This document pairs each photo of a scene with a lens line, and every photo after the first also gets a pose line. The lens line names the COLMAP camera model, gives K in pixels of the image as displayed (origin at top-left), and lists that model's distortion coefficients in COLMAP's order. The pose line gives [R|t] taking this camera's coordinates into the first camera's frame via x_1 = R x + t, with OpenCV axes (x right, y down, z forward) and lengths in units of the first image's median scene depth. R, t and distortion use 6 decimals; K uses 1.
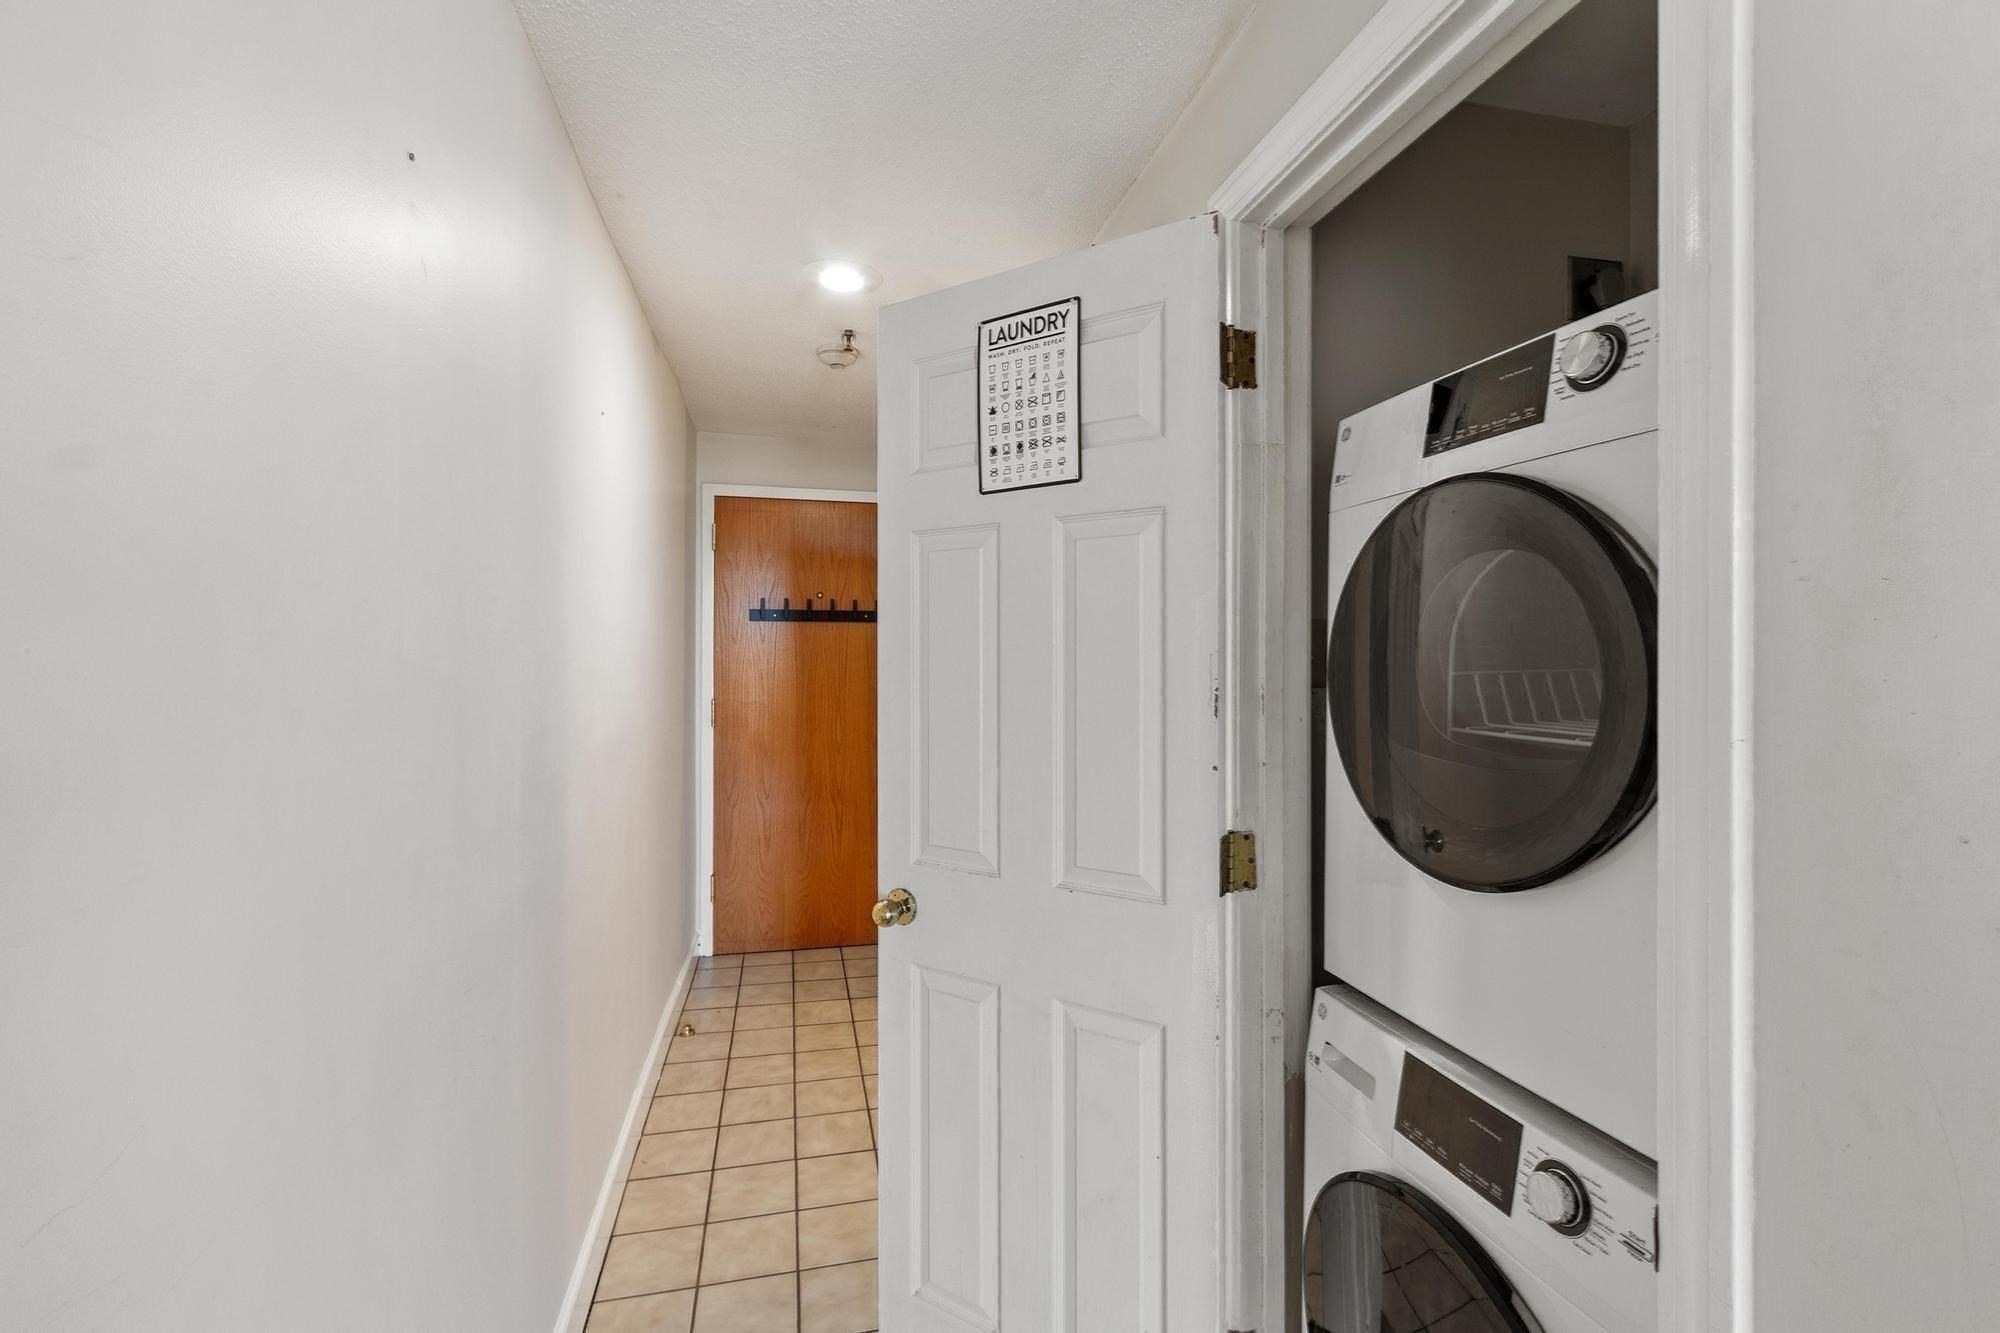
lens RADIAL K [[876.8, 0, 1000.0], [0, 876.8, 666.5], [0, 0, 1]] dist [0.000895, -0.000226]
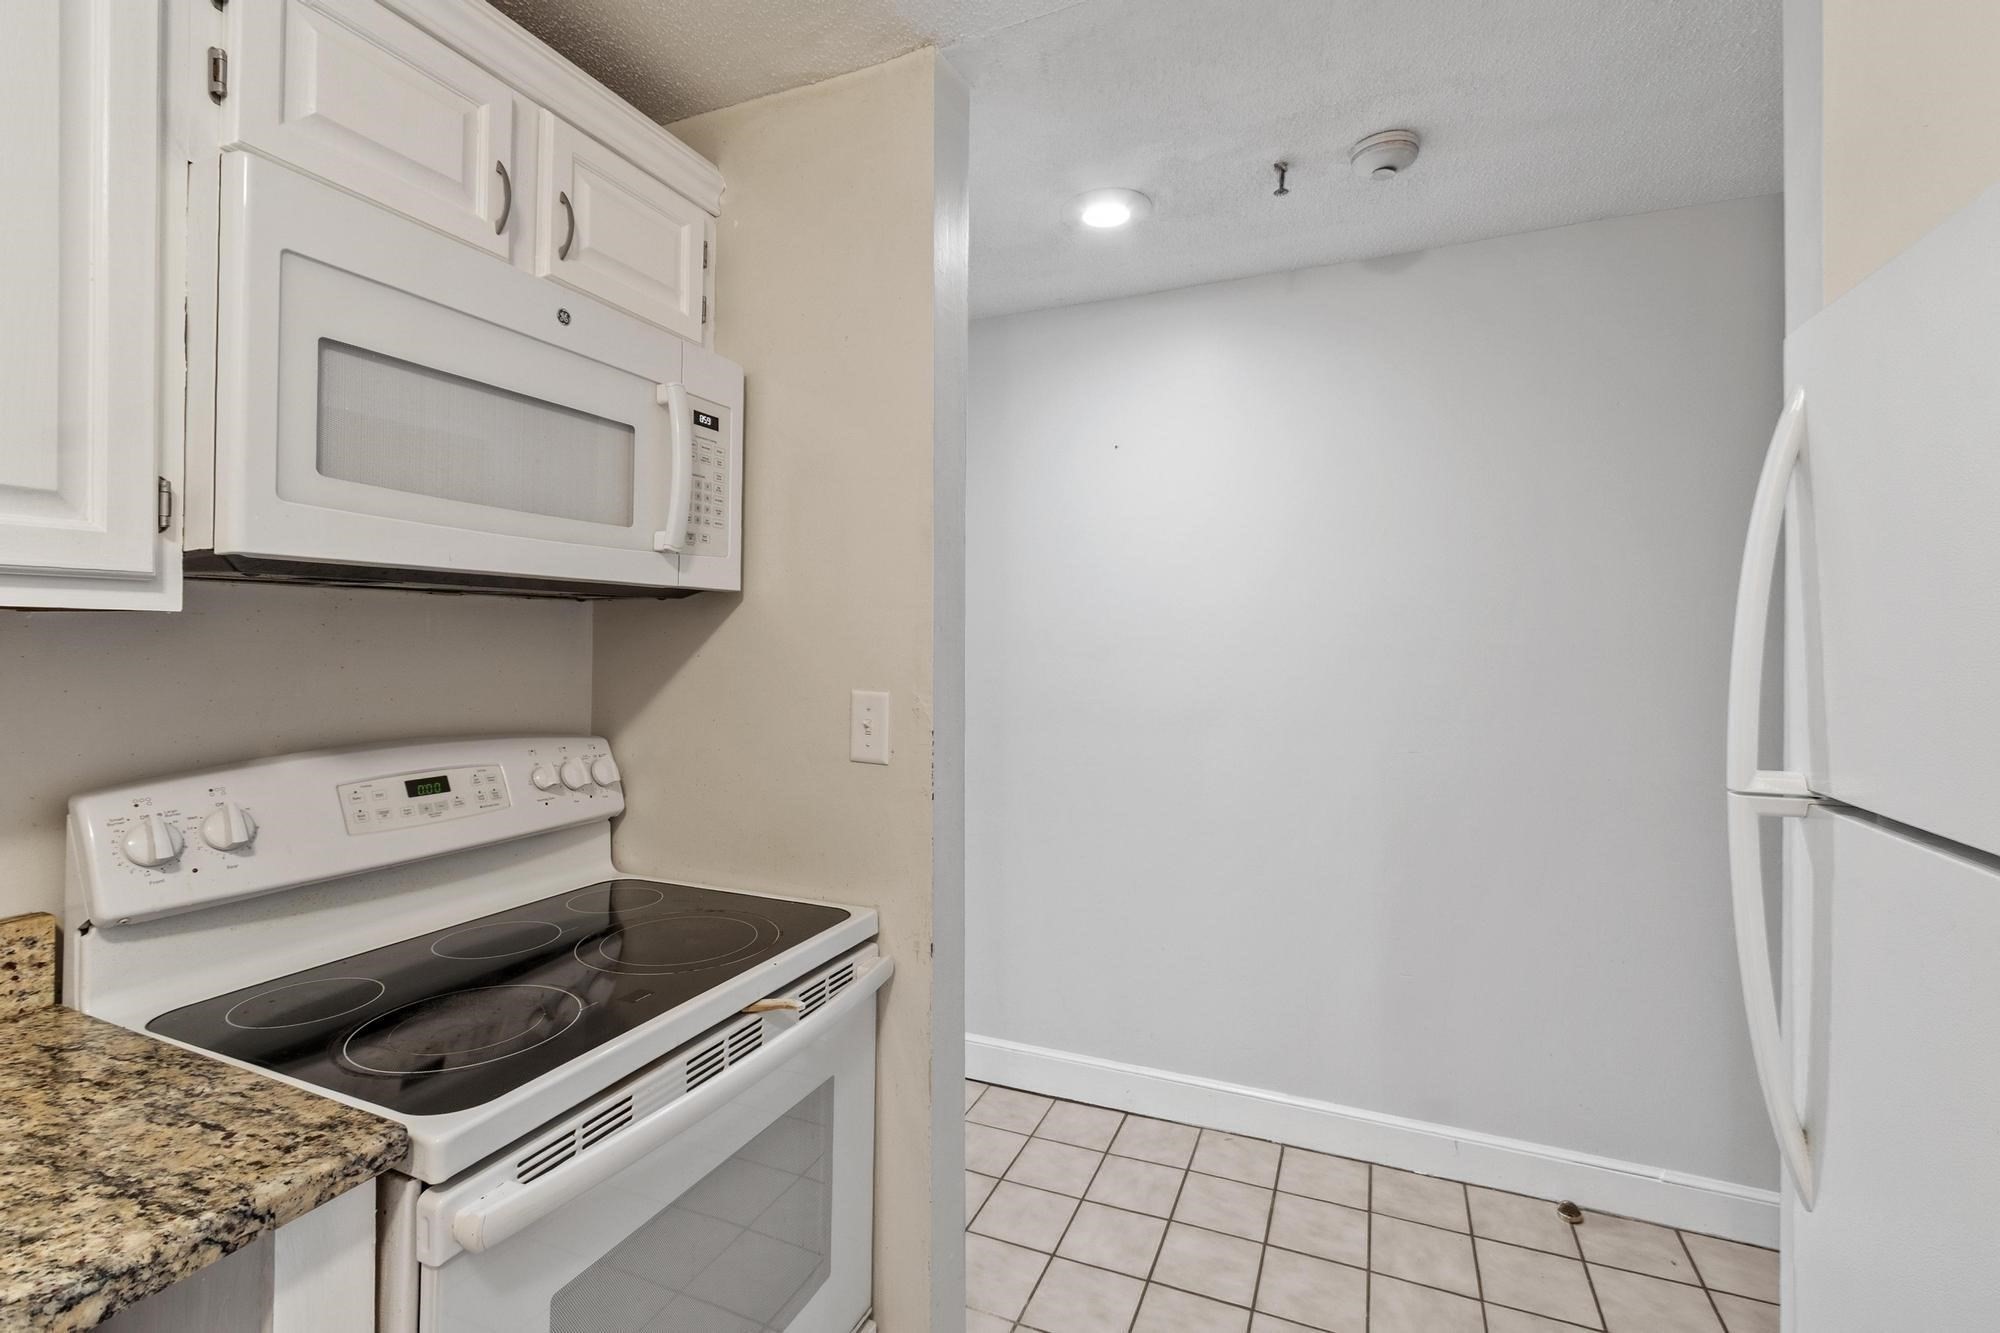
lens RADIAL K [[887.9, 0, 998.1], [0, 887.9, 652.4], [0, 0, 1]] dist [0.000736, 0.000157]
pose [[-0.599359, 0.007908, -0.800441, 0.551880], [-0.009101, 0.999819, 0.016692, -0.014326], [0.800429, 0.017289, -0.599179, 1.337503]]
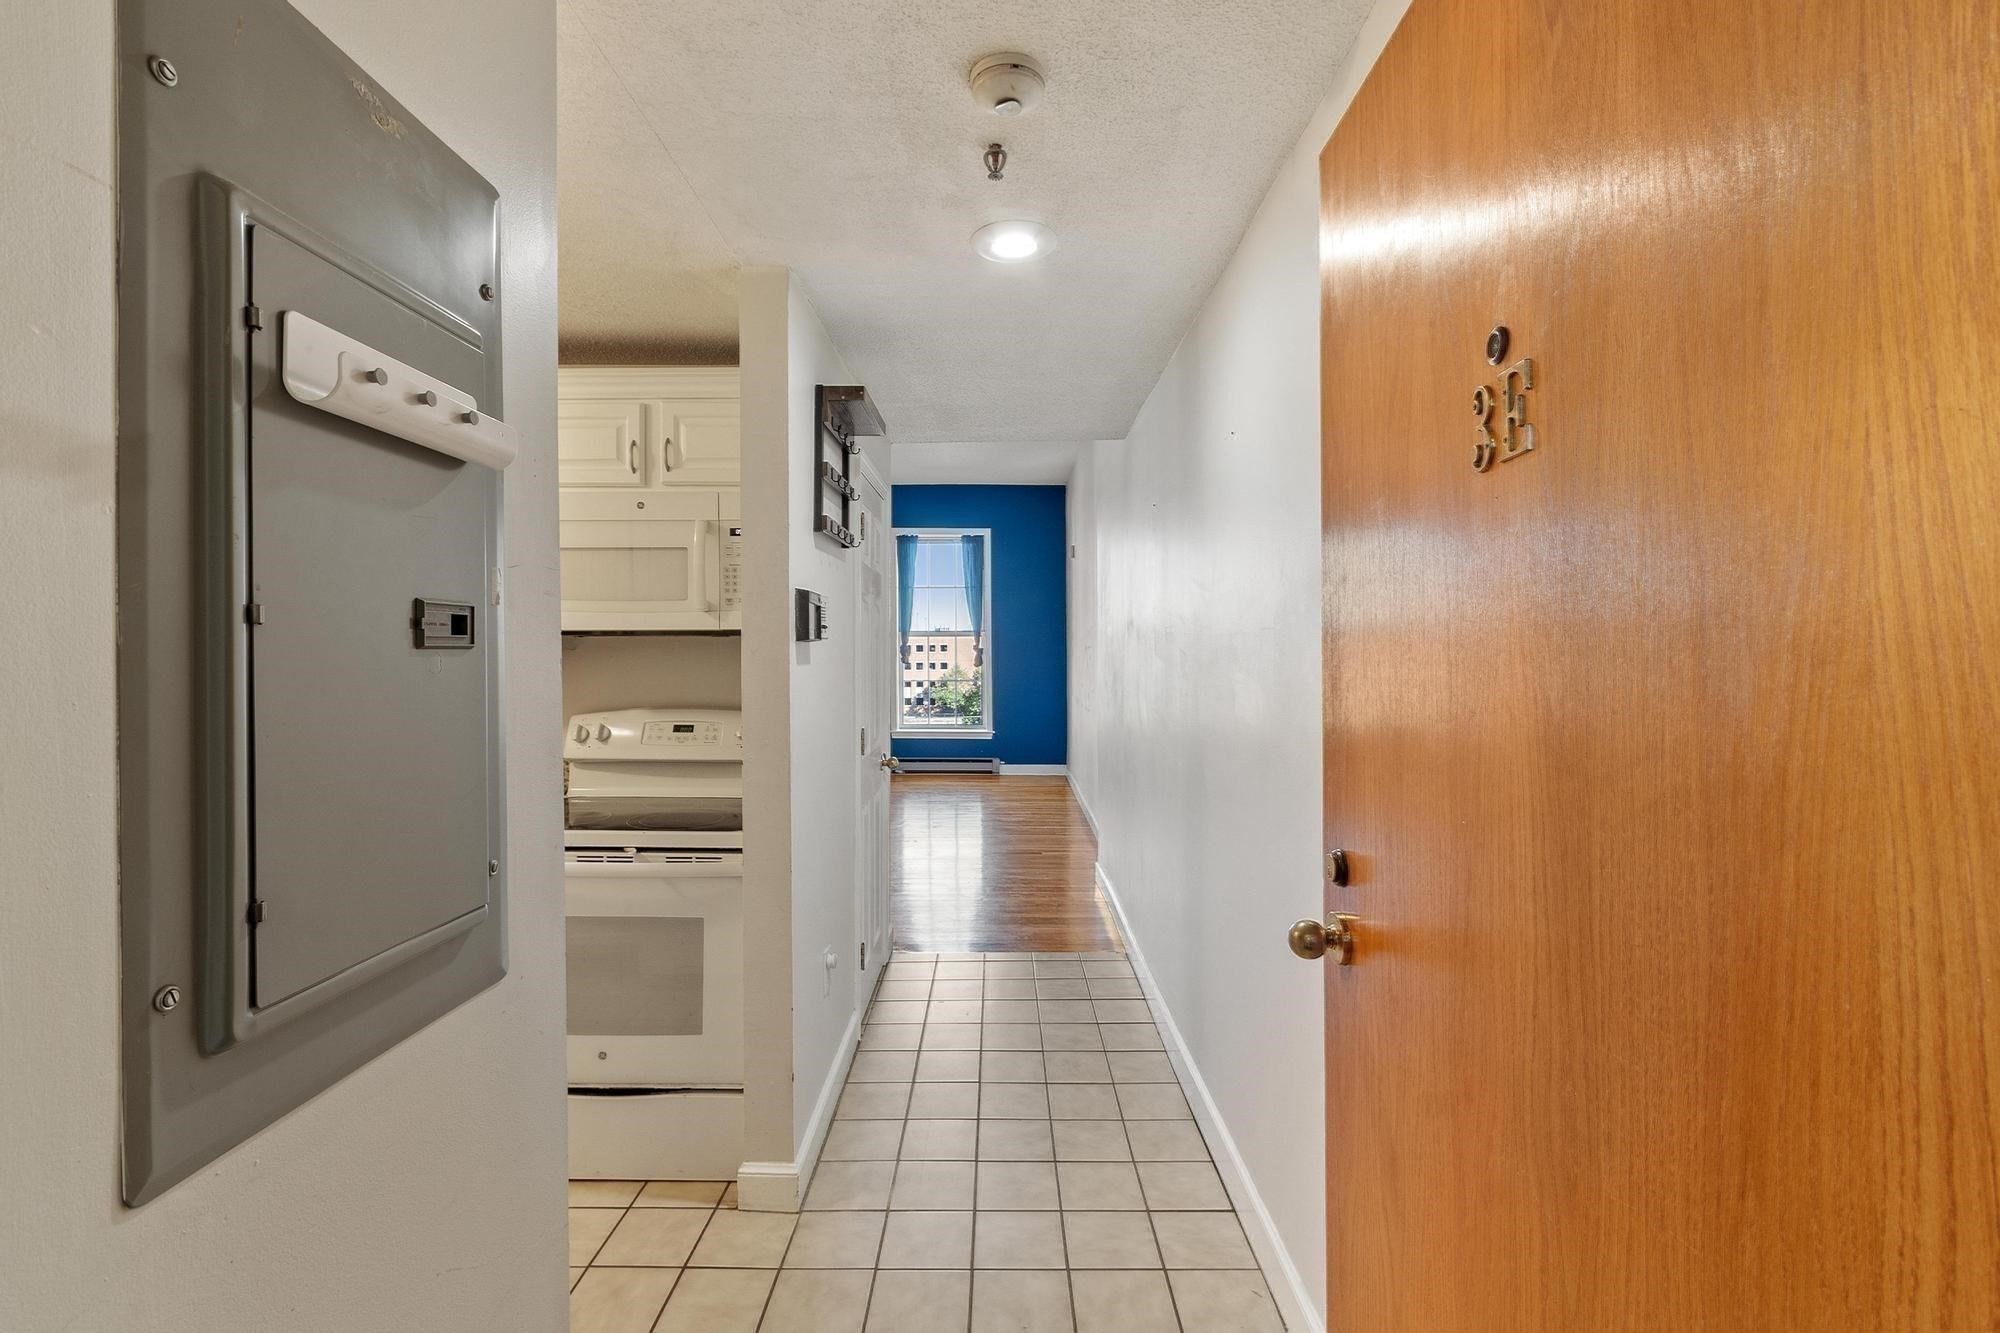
lens RADIAL K [[876.8, 0, 1000.0], [0, 876.8, 666.5], [0, 0, 1]] dist [0.000895, -0.000226]
pose [[-0.971744, -0.000562, 0.236035, -0.350570], [0.003851, 0.999826, 0.018238, -0.019846], [-0.236004, 0.018632, -0.971573, 1.744087]]
